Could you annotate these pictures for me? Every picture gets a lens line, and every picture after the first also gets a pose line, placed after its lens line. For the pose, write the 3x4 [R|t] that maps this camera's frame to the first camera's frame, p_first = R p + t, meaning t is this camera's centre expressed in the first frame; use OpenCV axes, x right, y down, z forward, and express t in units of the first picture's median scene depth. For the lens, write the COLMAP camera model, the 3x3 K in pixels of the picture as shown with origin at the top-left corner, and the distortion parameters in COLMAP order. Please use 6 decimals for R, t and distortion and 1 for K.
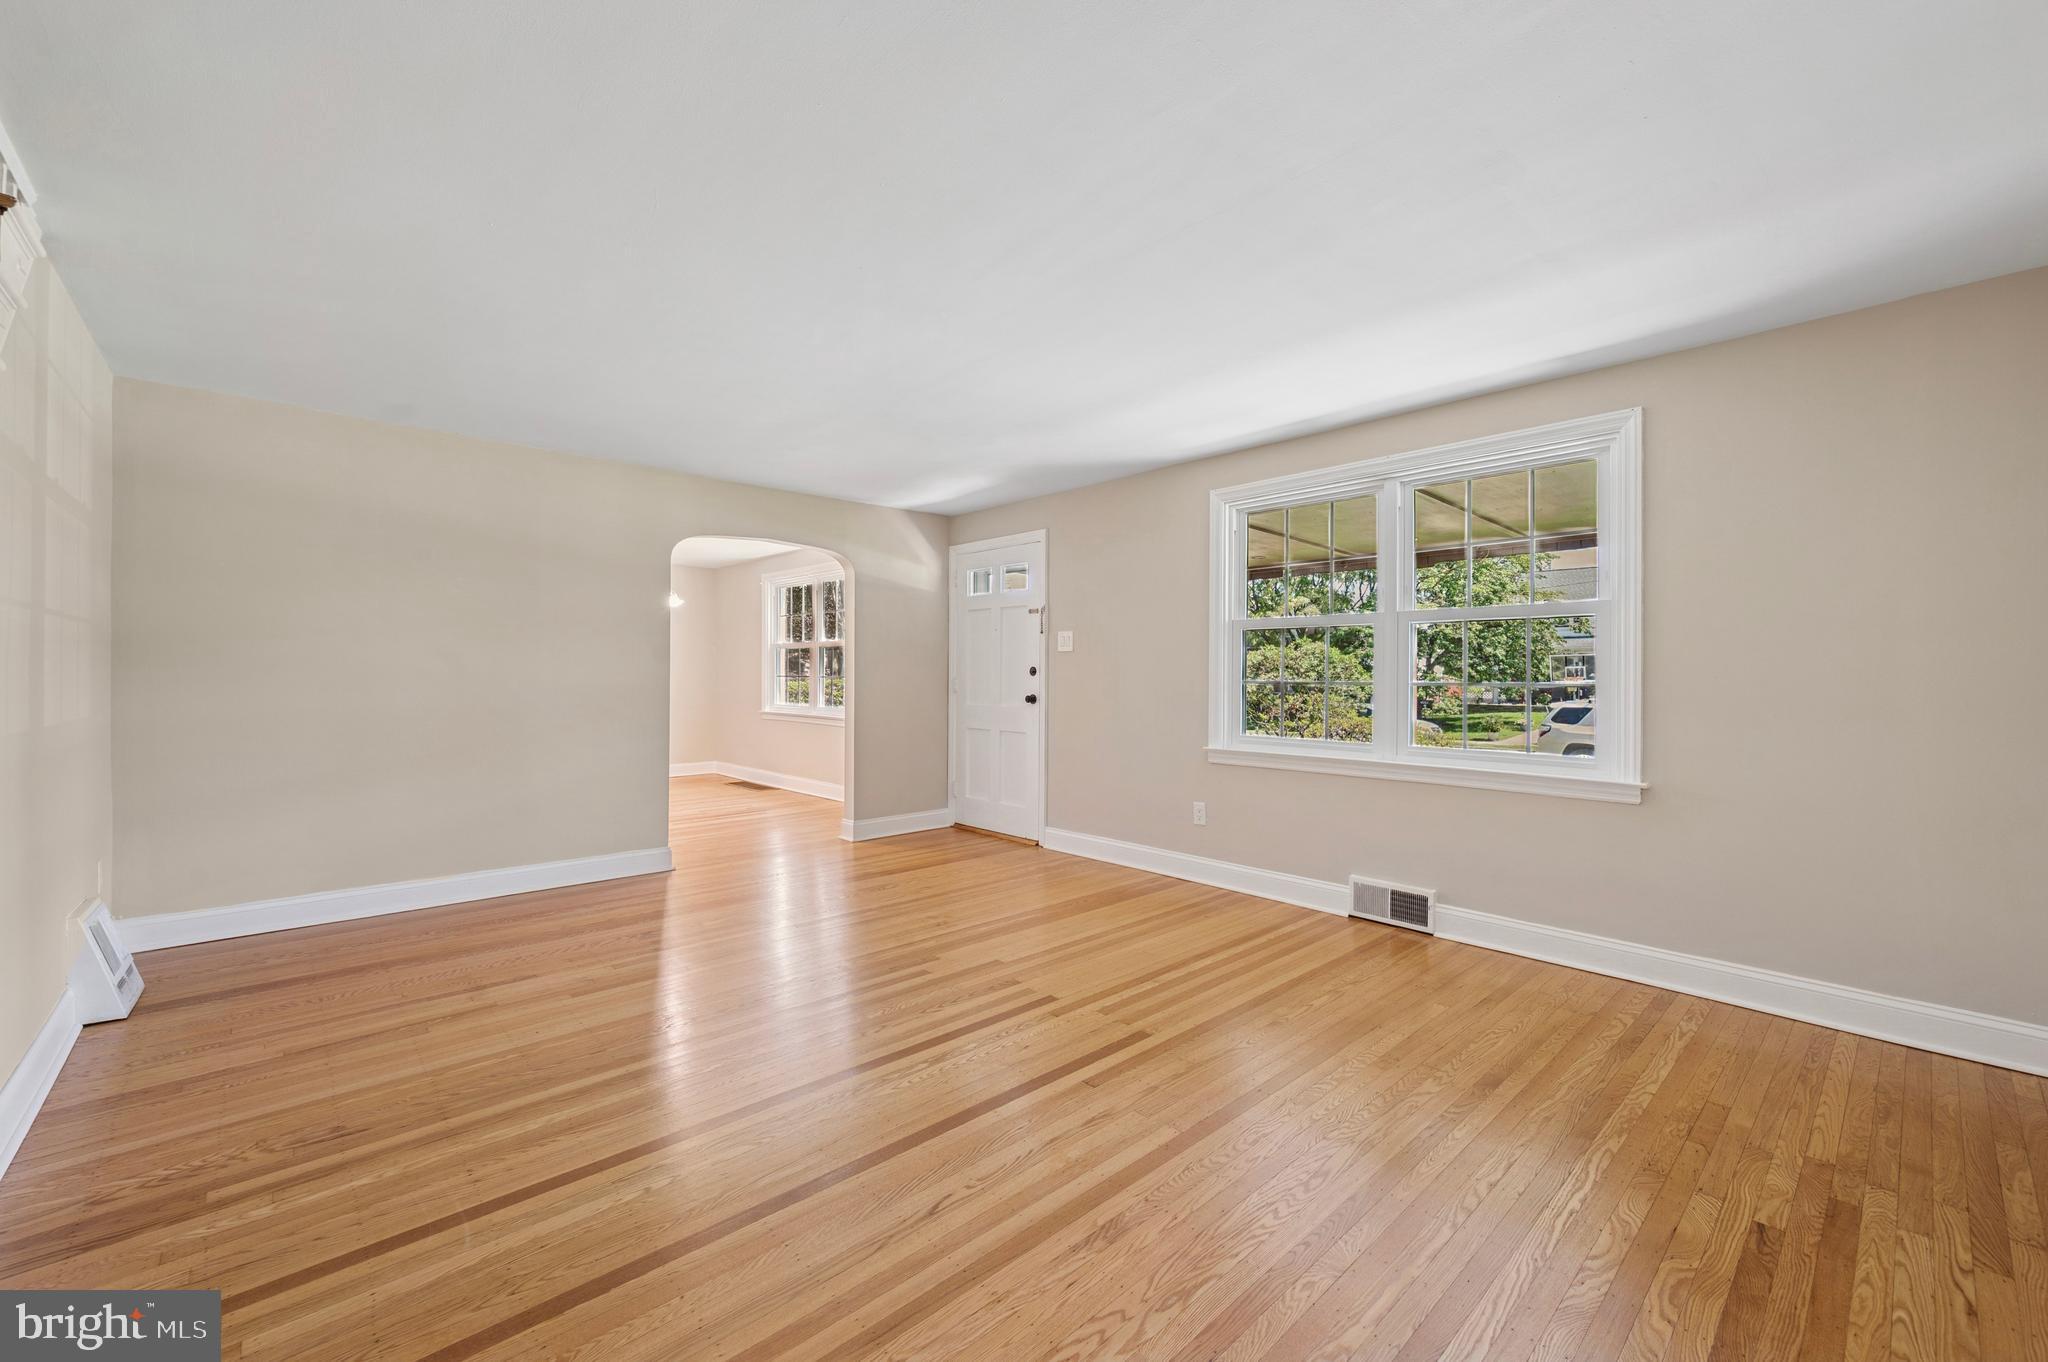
lens RADIAL K [[815.9, 0, 991.9], [0, 815.9, 664.5], [0, 0, 1]] dist [0.002257, -0.000658]
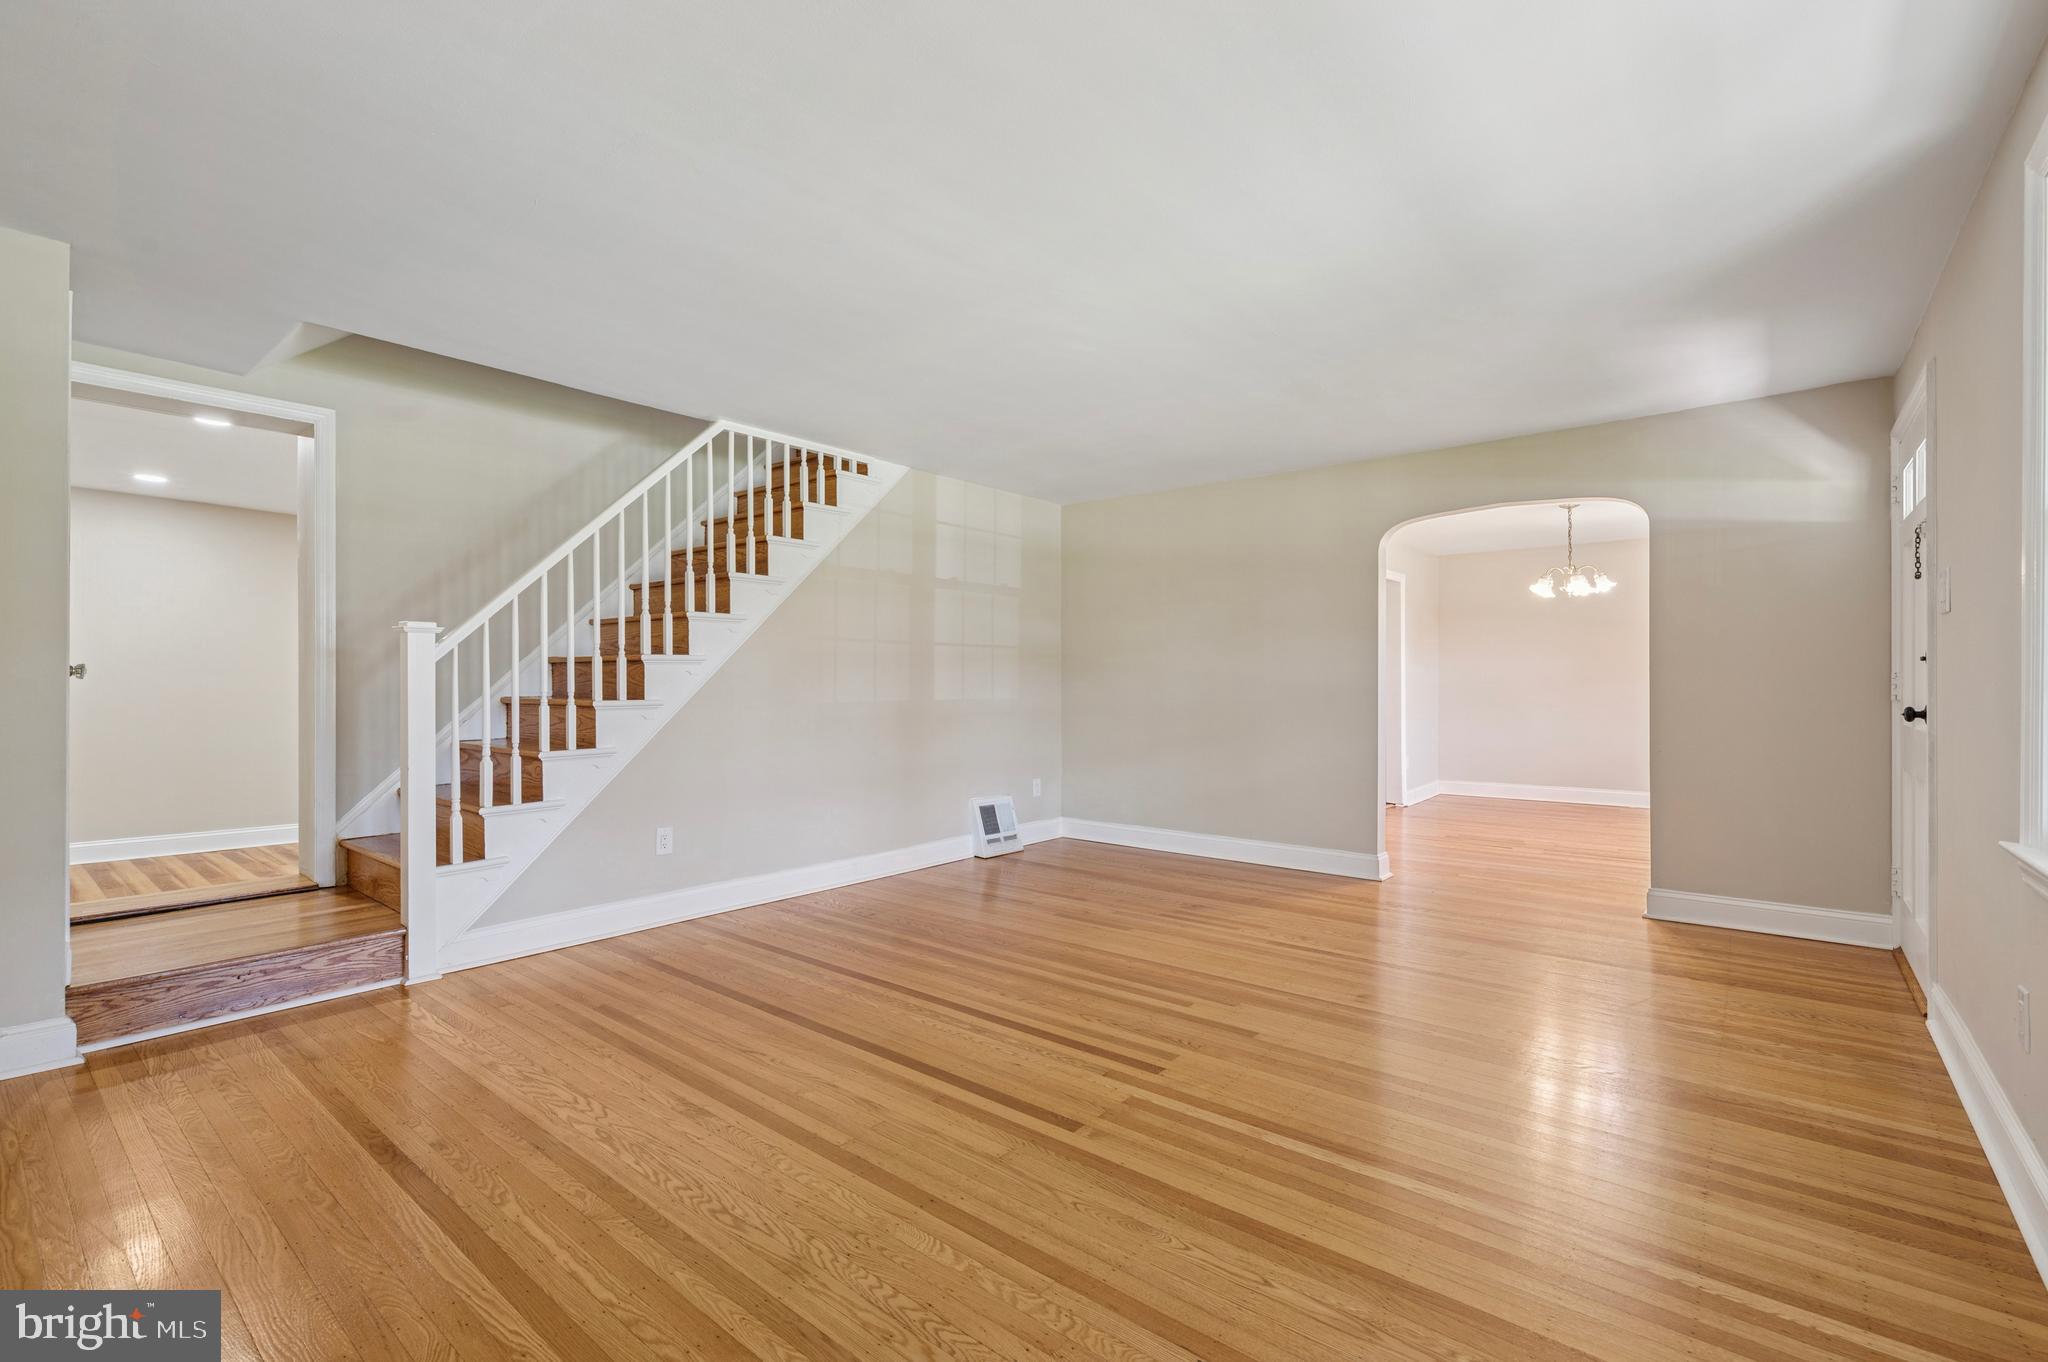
lens RADIAL K [[874.8, 0, 1060.8], [0, 874.8, 691.1], [0, 0, 1]] dist [-0.001012, 0.000714]
pose [[0.184361, 0.002575, -0.982855, 0.803155], [0.014418, 0.999882, 0.005325, 0.030285], [0.982753, -0.015153, 0.184302, 0.680055]]
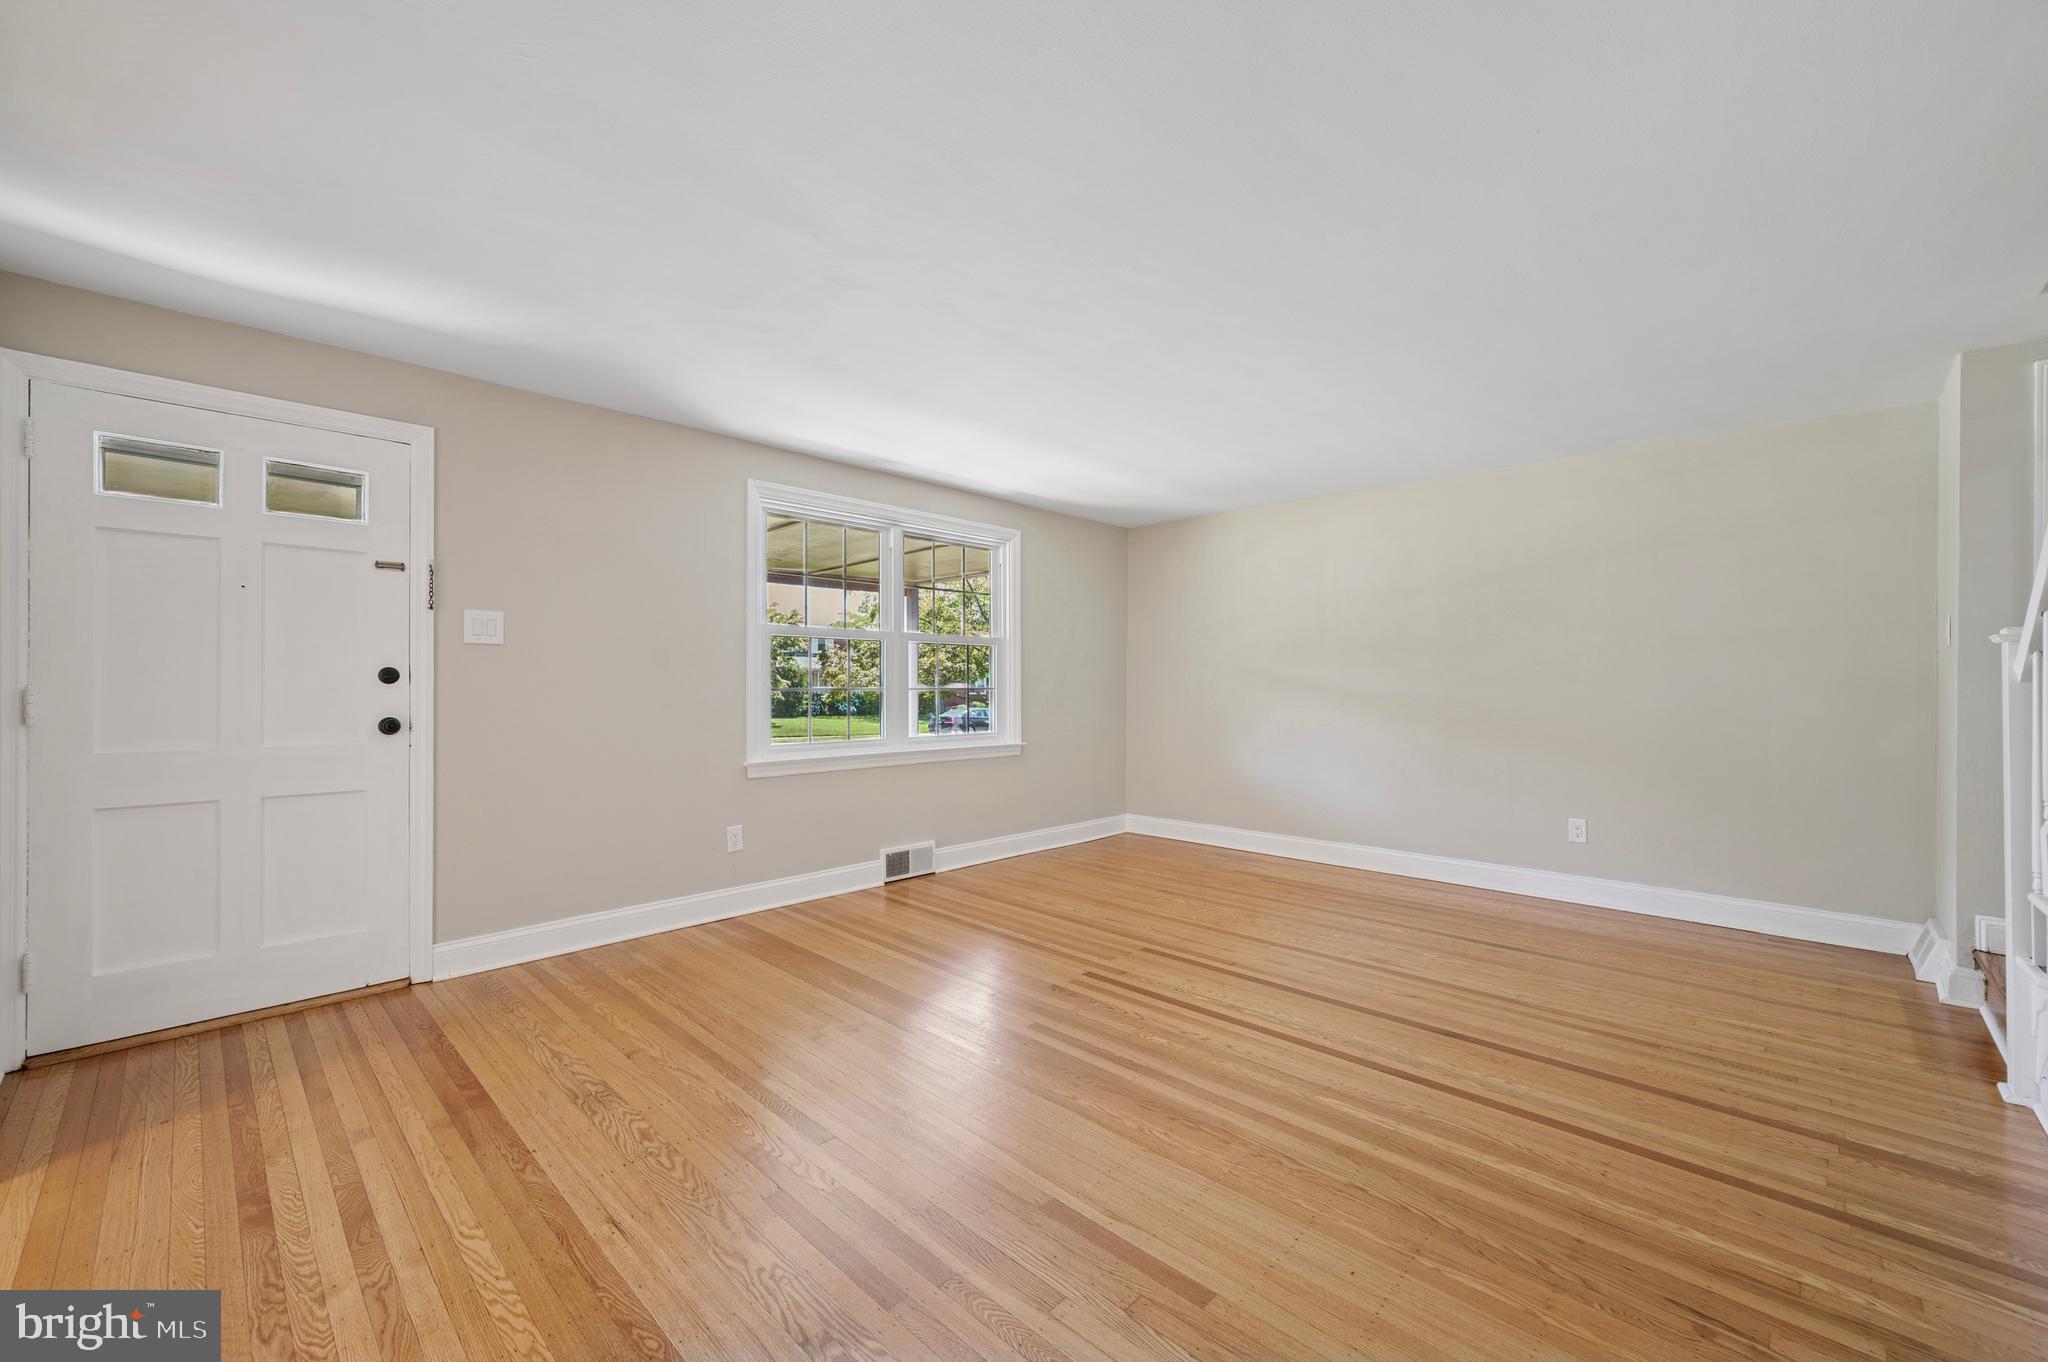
lens RADIAL K [[815.9, 0, 1046.4], [0, 815.9, 687.8], [0, 0, 1]] dist [0.002257, -0.000658]
pose [[-0.094893, -0.008290, 0.995453, -0.924867], [-0.016167, 0.999846, 0.006786, 0.009965], [-0.995356, -0.015450, -0.095012, 1.050433]]
